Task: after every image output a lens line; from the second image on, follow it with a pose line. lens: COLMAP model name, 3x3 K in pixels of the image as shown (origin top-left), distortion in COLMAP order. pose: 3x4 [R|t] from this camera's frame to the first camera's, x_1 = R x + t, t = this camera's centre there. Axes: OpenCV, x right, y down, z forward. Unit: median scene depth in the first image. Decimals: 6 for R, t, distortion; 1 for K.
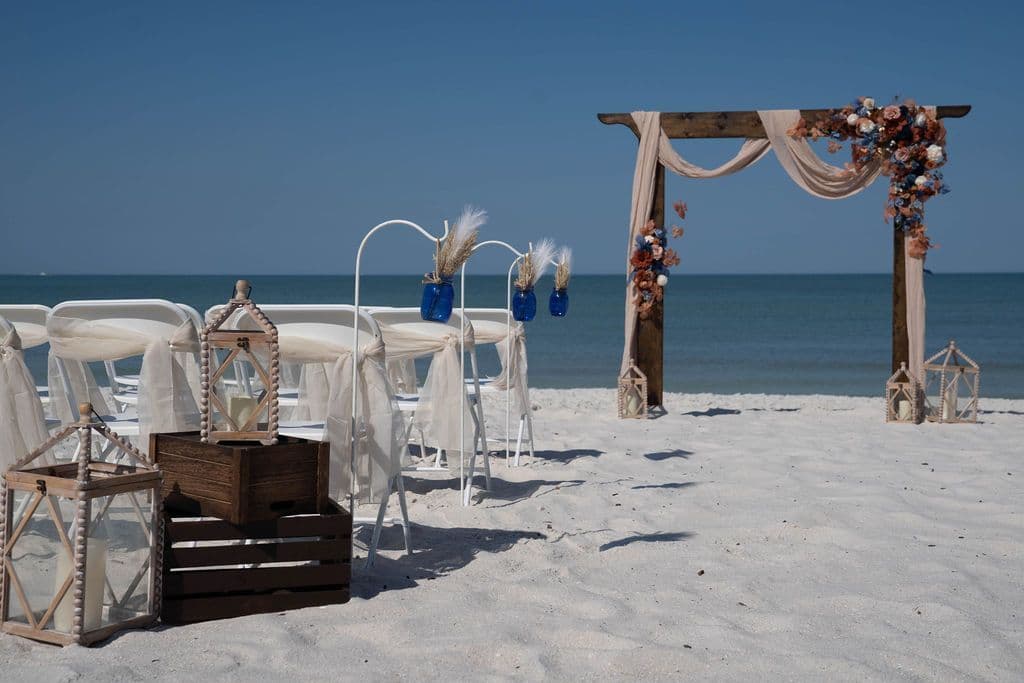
lens RADIAL K [[1313.8, 0, 512.0], [0, 1313.8, 341.5], [0, 0, 1]] dist [0.082179, 0.069055]
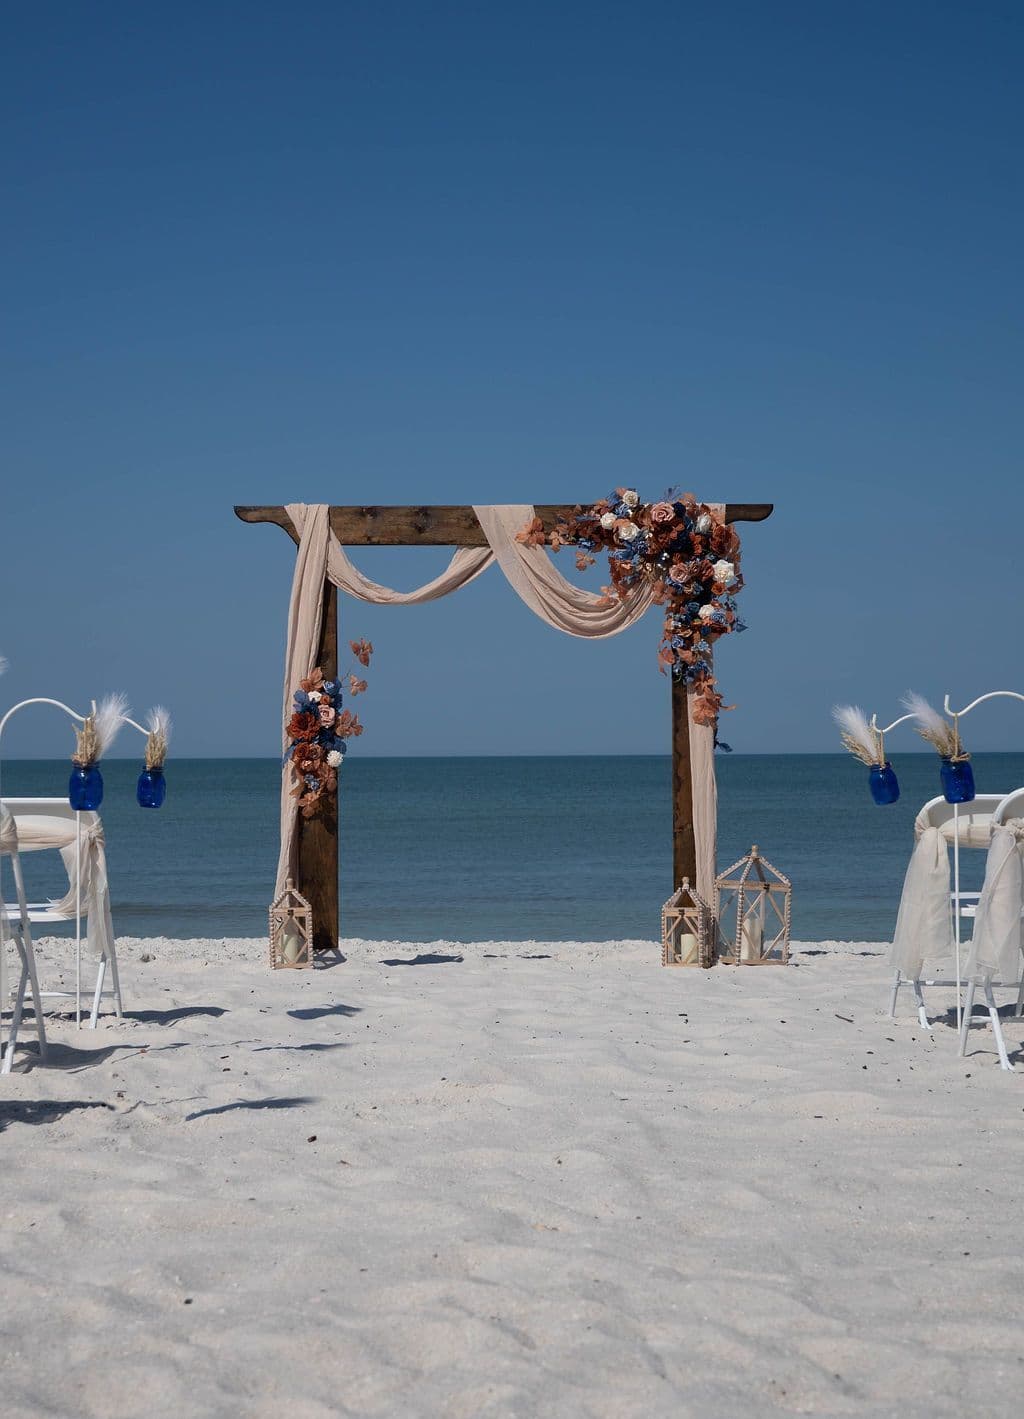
lens RADIAL K [[2254.0, 0, 462.4], [0, 2254.0, 801.4], [0, 0, 1]] dist [0.028976, 0.332682]
pose [[0.990759, -0.008123, 0.135393, 0.025216], [0.012359, 0.999459, -0.030476, 0.010511], [-0.135072, 0.031868, 0.990323, -0.132021]]
